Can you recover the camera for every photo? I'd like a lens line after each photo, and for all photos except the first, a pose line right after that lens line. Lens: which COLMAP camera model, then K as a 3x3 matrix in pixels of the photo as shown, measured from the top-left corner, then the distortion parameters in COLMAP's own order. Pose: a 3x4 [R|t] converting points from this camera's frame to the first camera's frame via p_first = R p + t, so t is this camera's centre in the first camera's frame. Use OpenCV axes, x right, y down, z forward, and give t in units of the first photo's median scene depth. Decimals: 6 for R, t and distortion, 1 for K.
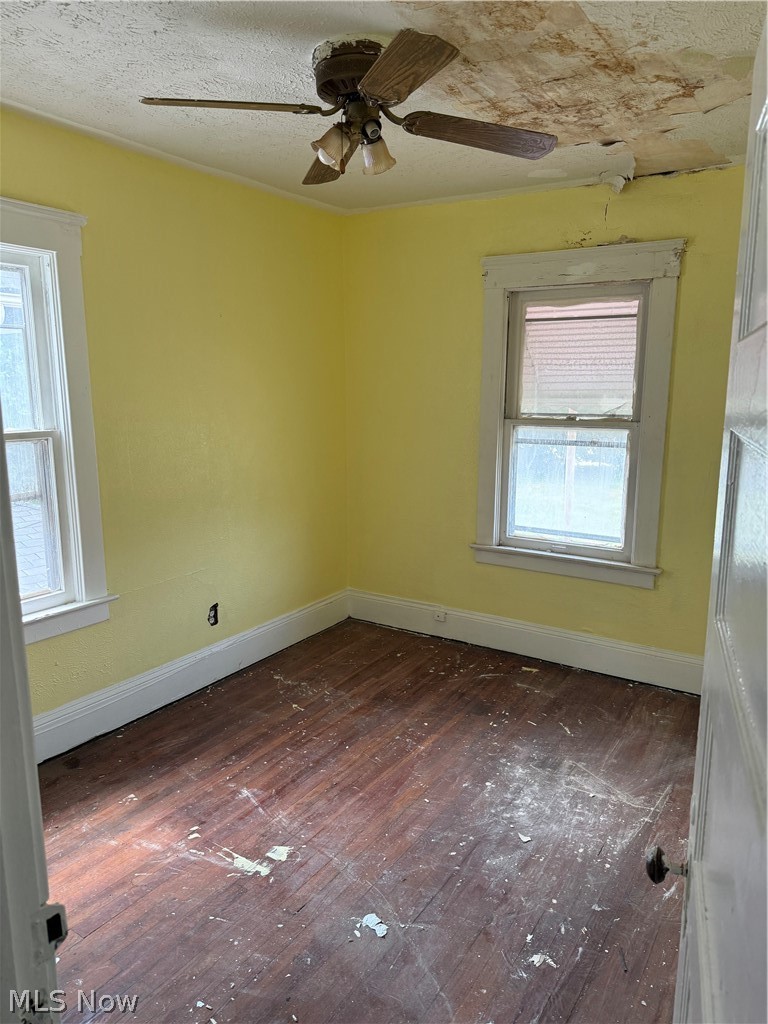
lens RADIAL K [[699.0, 0, 384.0], [0, 699.0, 512.0], [0, 0, 1]] dist [0.025928, -0.000360]
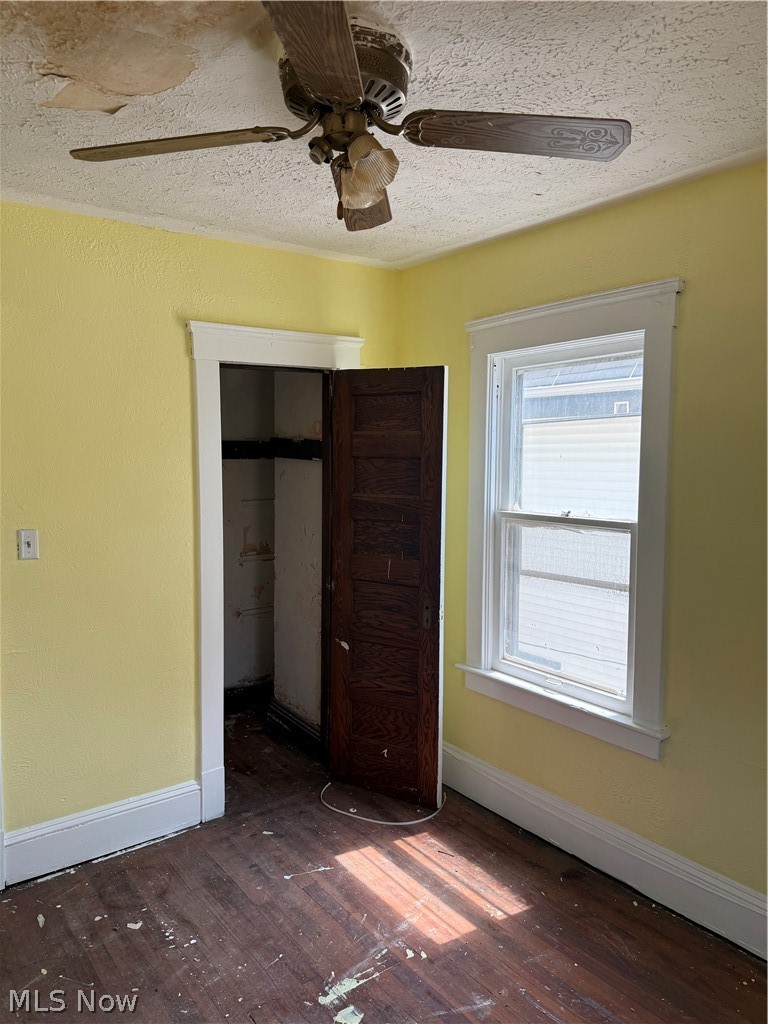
lens RADIAL K [[729.1, 0, 384.0], [0, 729.1, 512.0], [0, 0, 1]] dist [-0.005151, -0.006336]
pose [[-0.329172, 0.058425, -0.942461, 0.590903], [-0.183987, 0.974986, 0.124702, -0.207965], [0.926172, 0.214449, -0.310189, 1.127311]]
